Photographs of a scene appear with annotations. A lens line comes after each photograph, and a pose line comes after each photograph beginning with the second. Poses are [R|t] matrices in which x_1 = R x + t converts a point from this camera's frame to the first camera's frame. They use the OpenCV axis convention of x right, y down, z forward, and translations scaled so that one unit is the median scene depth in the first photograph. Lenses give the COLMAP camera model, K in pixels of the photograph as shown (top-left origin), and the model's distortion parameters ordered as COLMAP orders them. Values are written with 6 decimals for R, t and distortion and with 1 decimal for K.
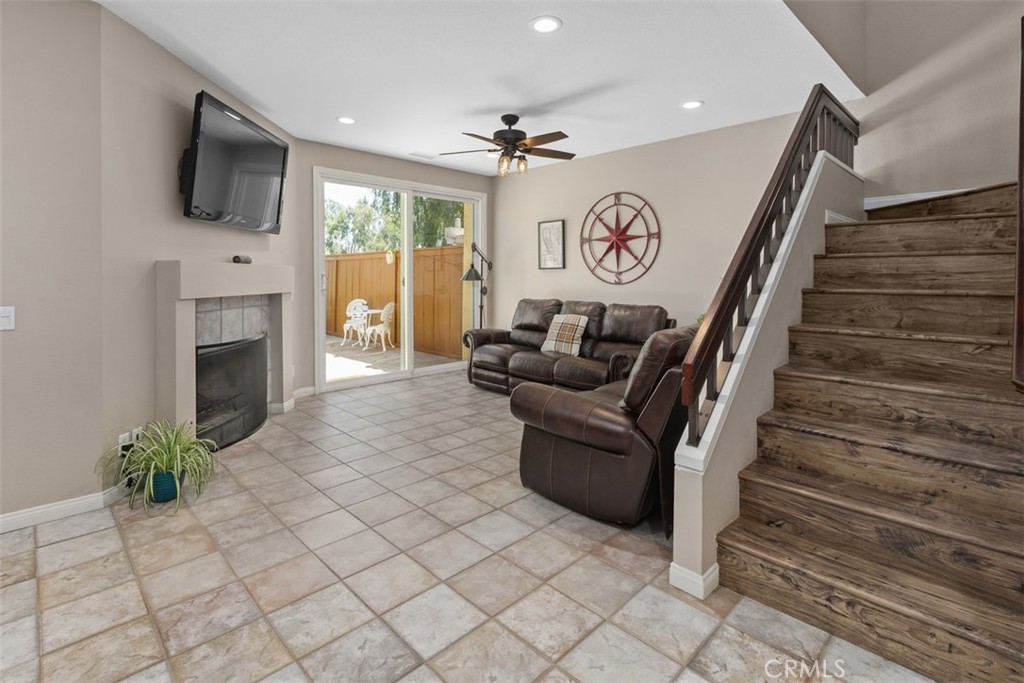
lens RADIAL K [[485.5, 0, 507.4], [0, 485.5, 287.3], [0, 0, 1]] dist [-0.001870, -0.000138]
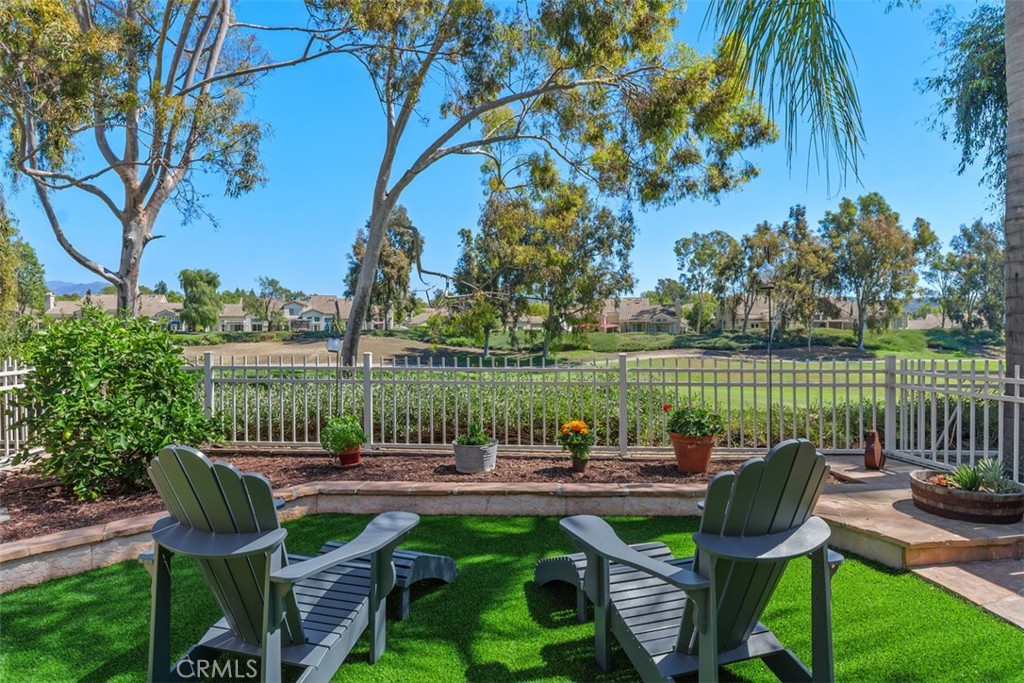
lens RADIAL K [[599.7, 0, 511.1], [0, 599.7, 334.5], [0, 0, 1]] dist [-0.002264, 0.000522]
pose [[0.793586, -0.012998, -0.608319, -1.333571], [0.001606, 0.999813, -0.019269, -0.038363], [0.608455, 0.014315, 0.793459, 1.549004]]
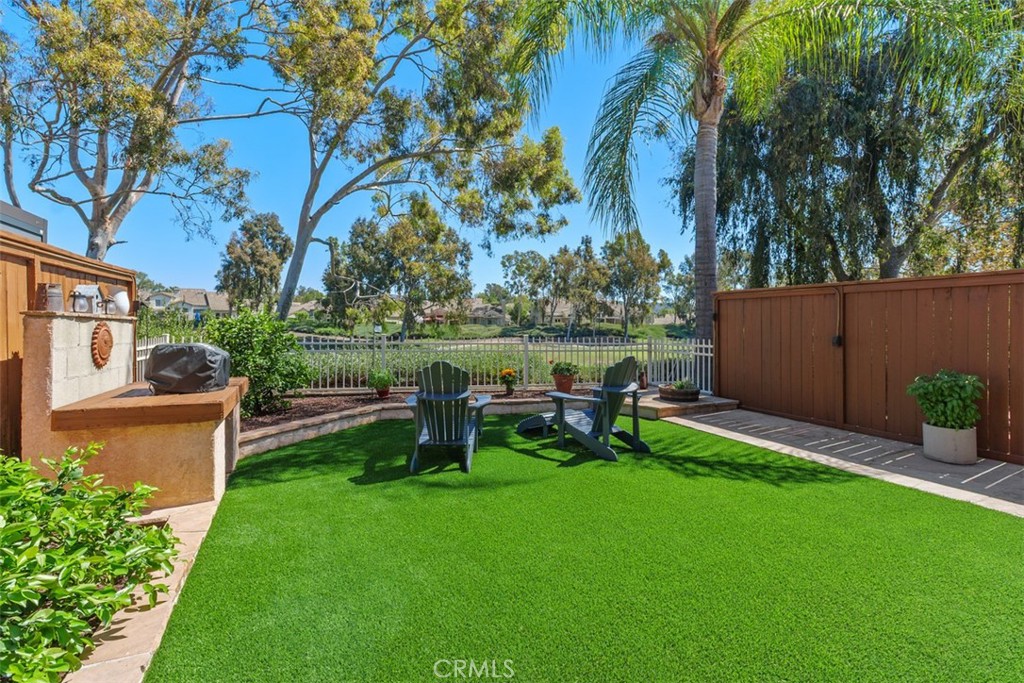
lens RADIAL K [[480.1, 0, 513.9], [0, 480.1, 304.9], [0, 0, 1]] dist [0.008101, 0.000032]
pose [[0.938059, -0.021121, -0.345831, -1.301326], [-0.000927, 0.997984, -0.063464, -0.022627], [0.346475, 0.059853, 0.936148, 0.968136]]
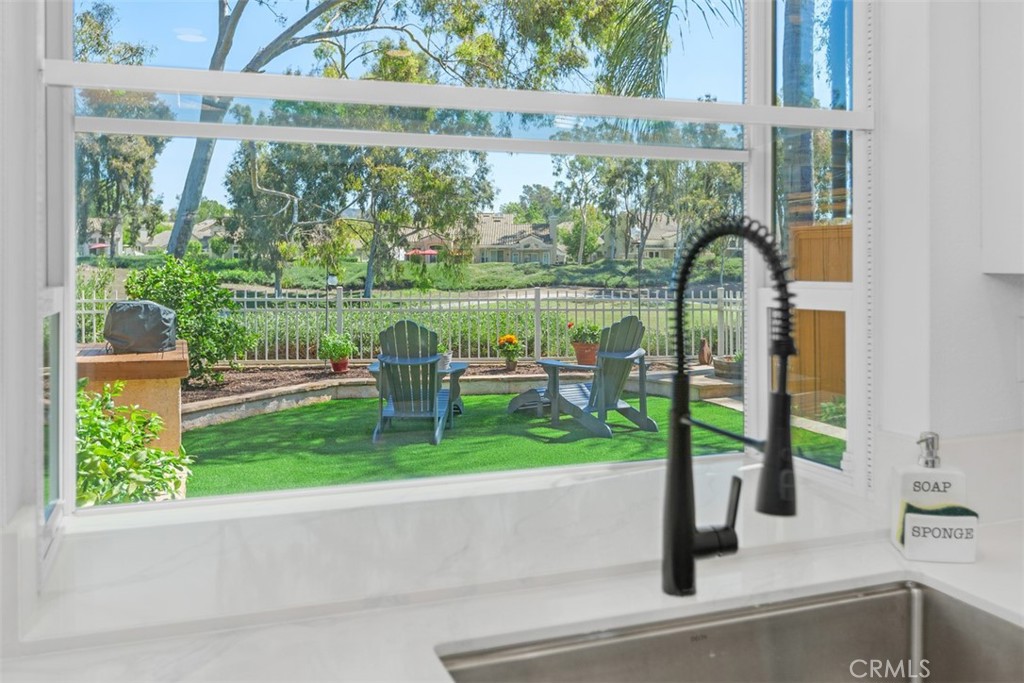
lens RADIAL K [[910.1, 0, 510.2], [0, 910.1, 232.0], [0, 0, 1]] dist [-0.000086, -0.003076]
pose [[0.910102, -0.023937, -0.413693, -0.974944], [0.001250, 0.998484, -0.055023, -0.037508], [0.414383, 0.049560, 0.908752, 0.486655]]
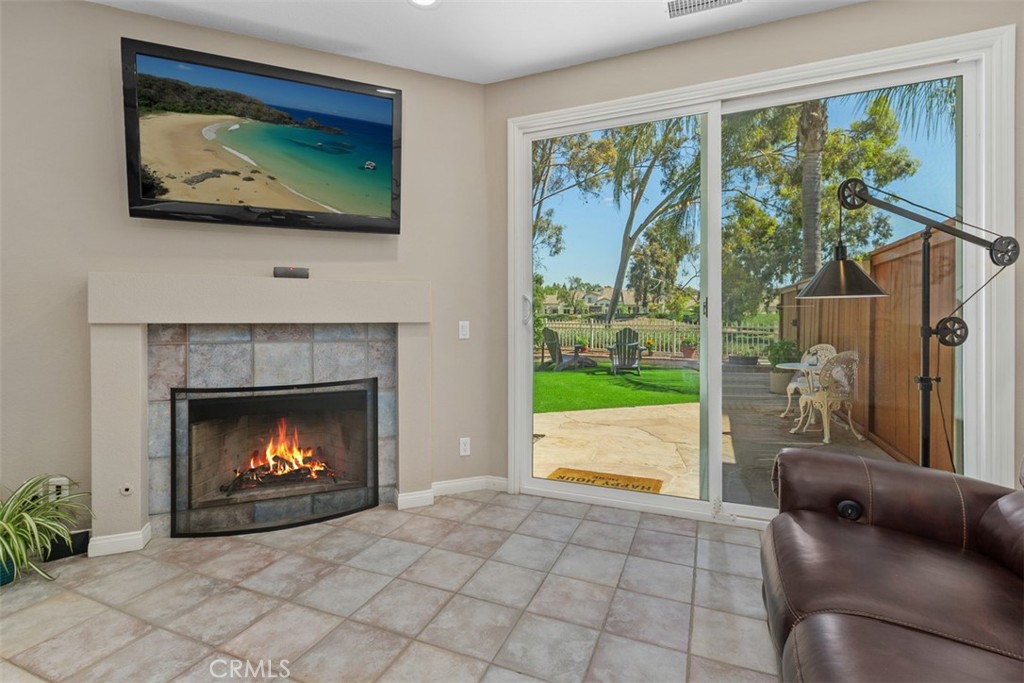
lens RADIAL K [[472.2, 0, 512.5], [0, 472.2, 316.8], [0, 0, 1]] dist [-0.000329, -0.000388]
pose [[0.389101, -0.009147, -0.921150, 0.155120], [-0.014352, 0.999769, -0.015990, 0.009891], [0.921083, 0.019442, 0.388880, 0.782973]]
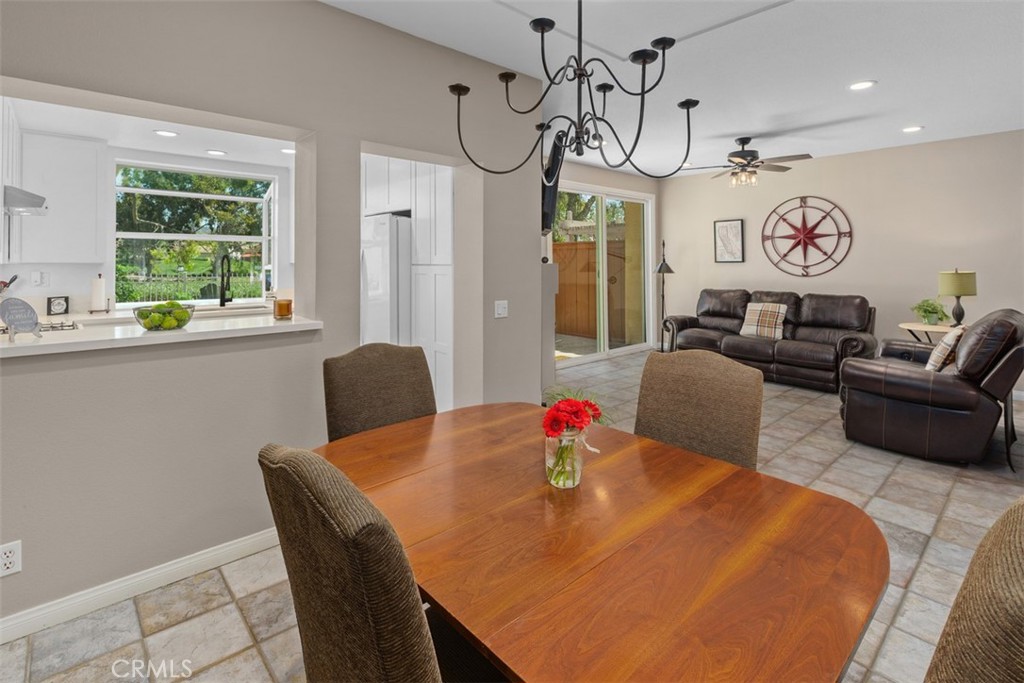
lens RADIAL K [[491.4, 0, 511.0], [0, 491.4, 255.2], [0, 0, 1]] dist [0.000782, -0.000193]
pose [[0.999102, -0.004453, -0.042142, -0.440767], [0.002954, 0.999363, -0.035571, -0.018388], [0.042274, 0.035415, 0.998478, -0.195260]]
